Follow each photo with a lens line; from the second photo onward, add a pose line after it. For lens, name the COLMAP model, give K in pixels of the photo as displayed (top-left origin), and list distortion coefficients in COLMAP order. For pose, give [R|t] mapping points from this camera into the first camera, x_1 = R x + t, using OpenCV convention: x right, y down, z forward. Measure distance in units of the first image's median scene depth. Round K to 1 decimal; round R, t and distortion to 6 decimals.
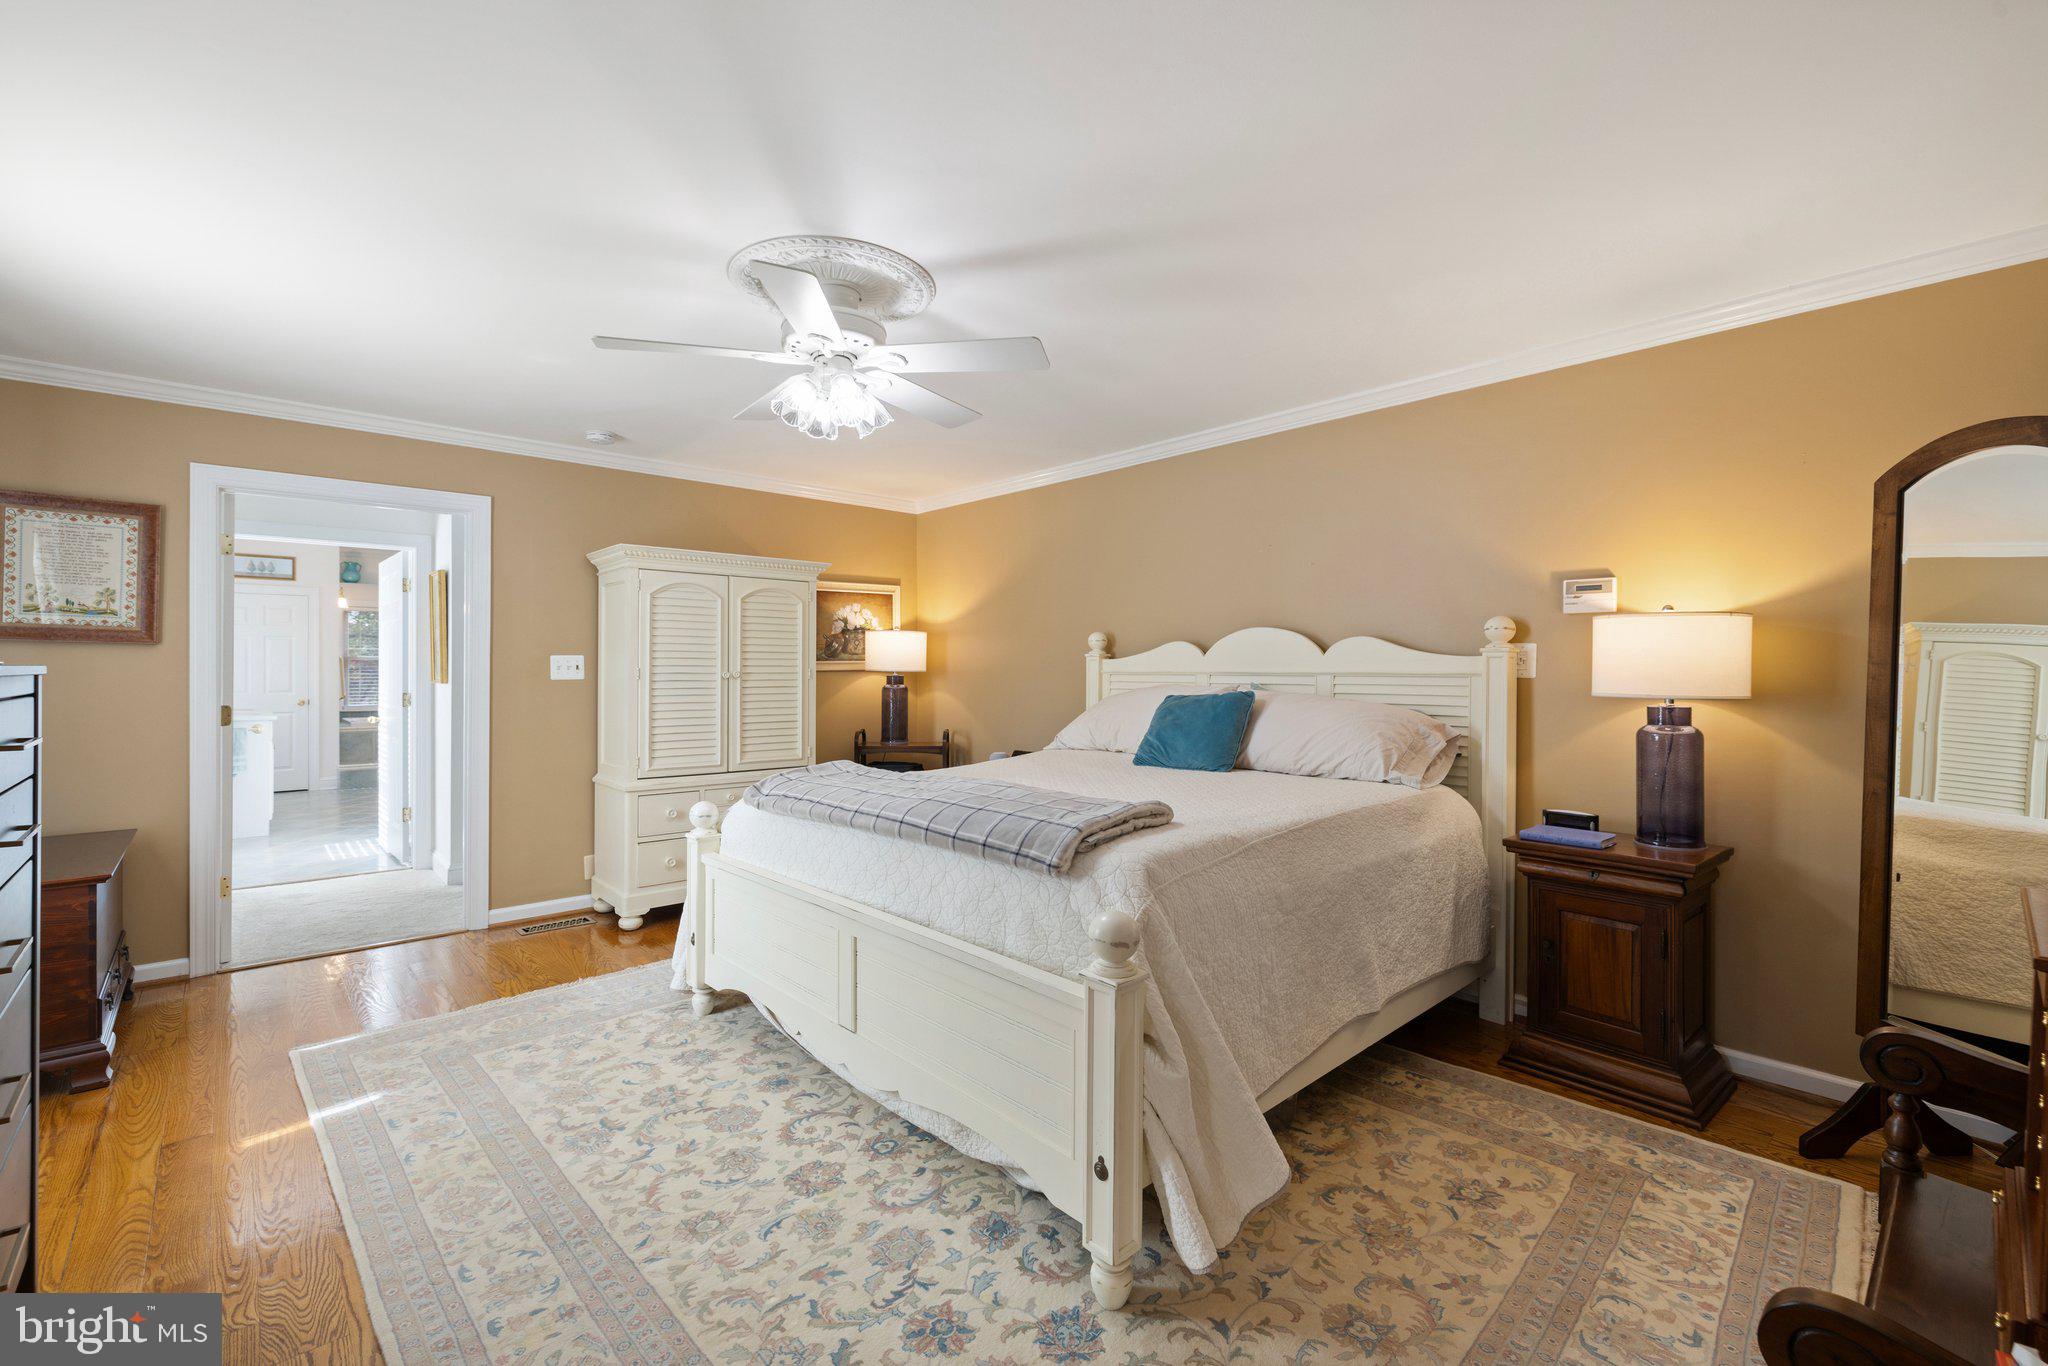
lens RADIAL K [[875.8, 0, 1013.4], [0, 875.8, 674.1], [0, 0, 1]] dist [0.000754, -0.000498]
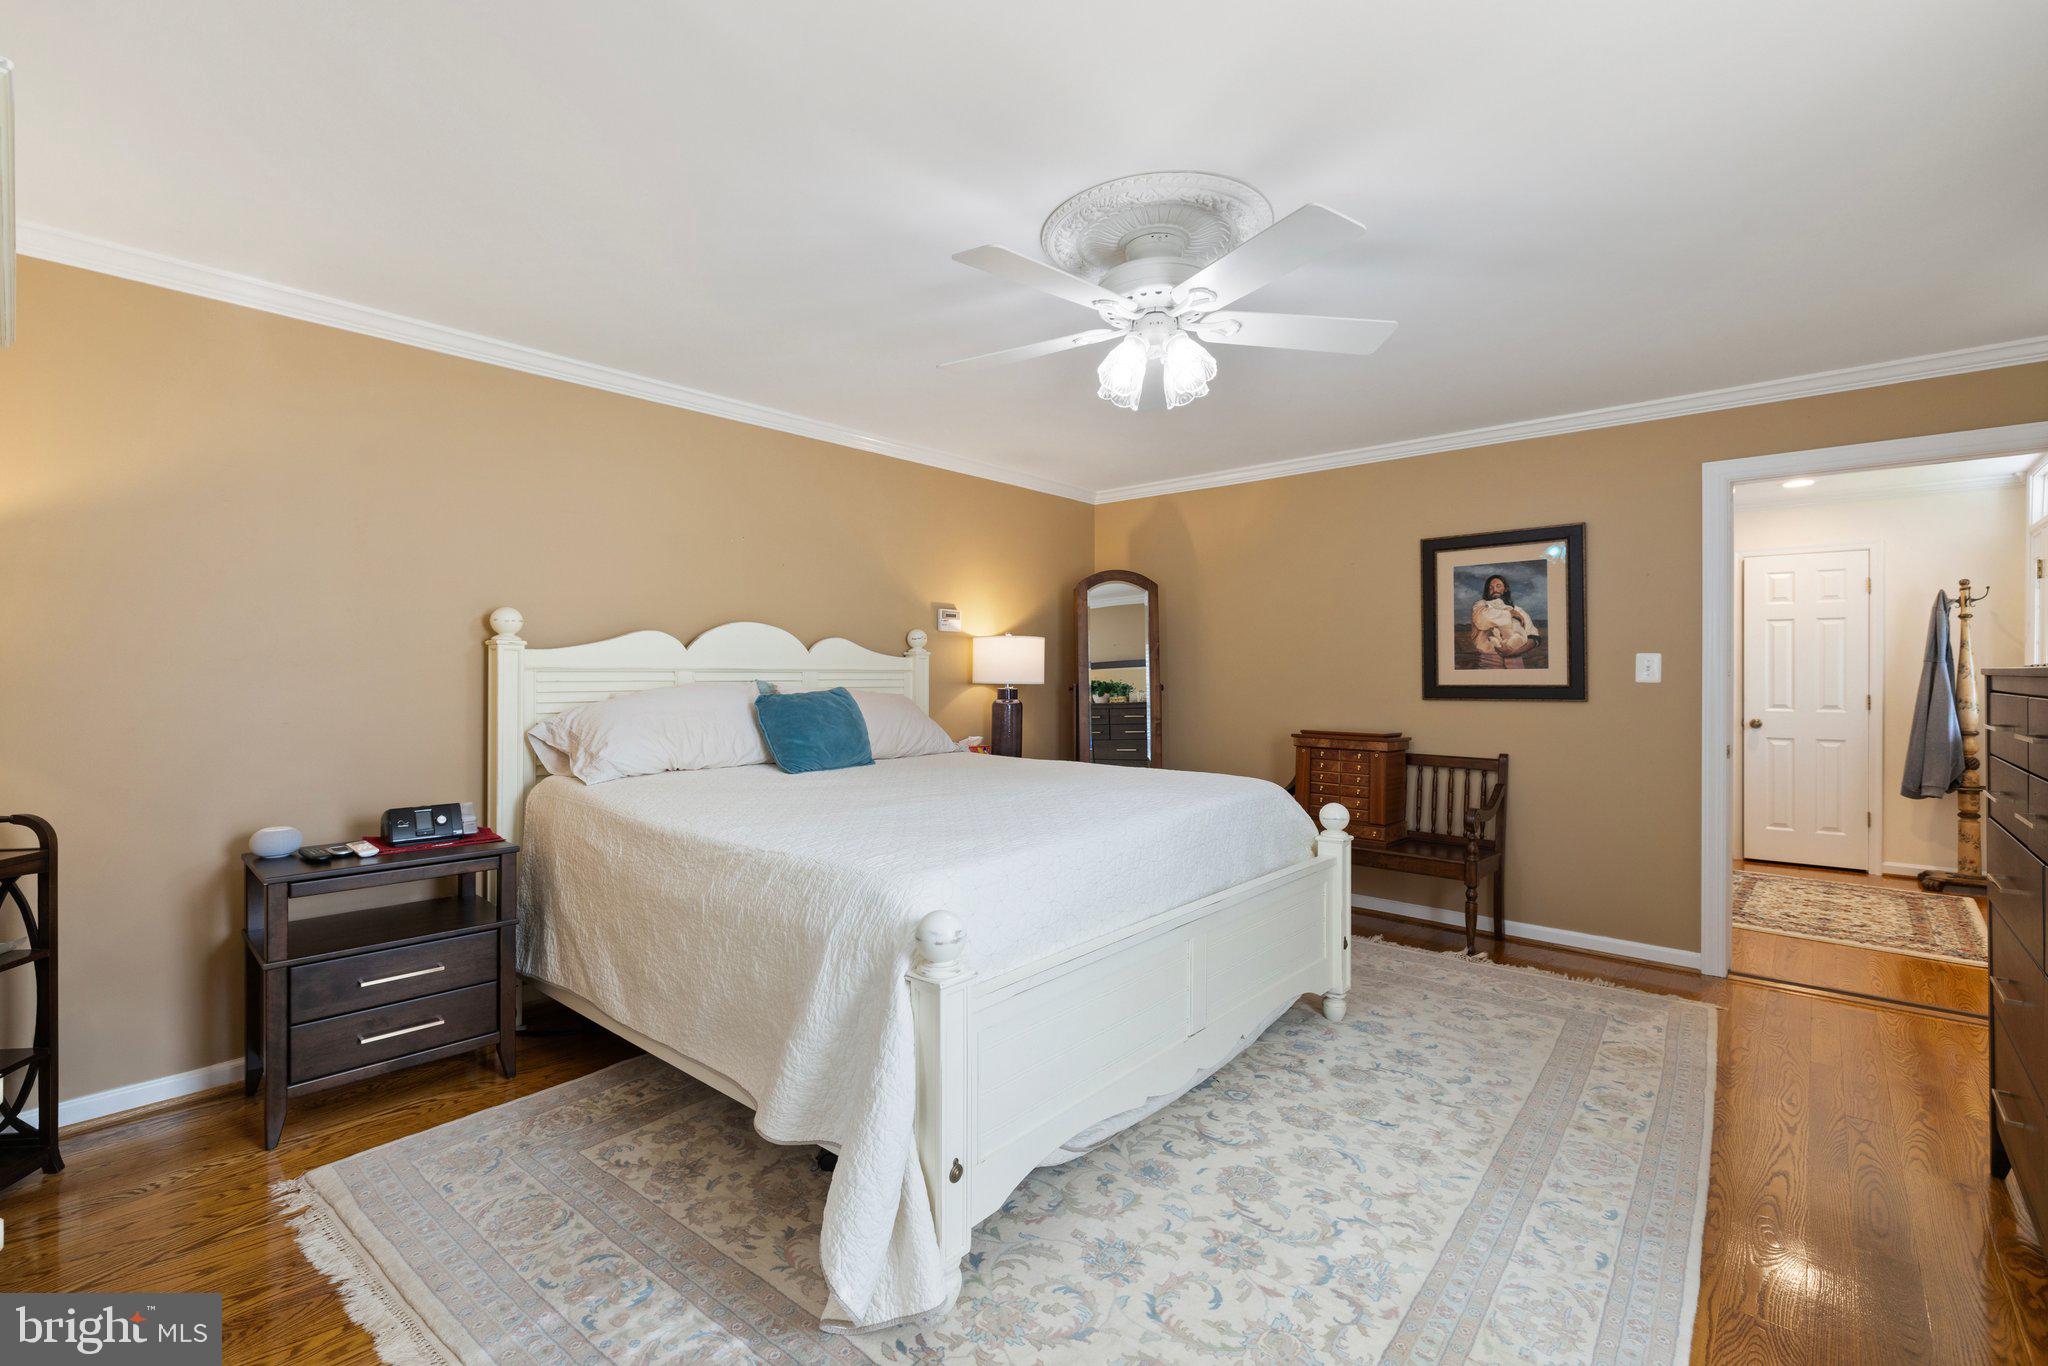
lens RADIAL K [[875.8, 0, 1020.8], [0, 875.8, 680.2], [0, 0, 1]] dist [0.000754, -0.000498]
pose [[-0.100373, -0.010953, 0.994890, -1.212173], [0.002341, 0.999934, 0.011244, 0.000134], [-0.994947, 0.003458, -0.100341, 1.374318]]
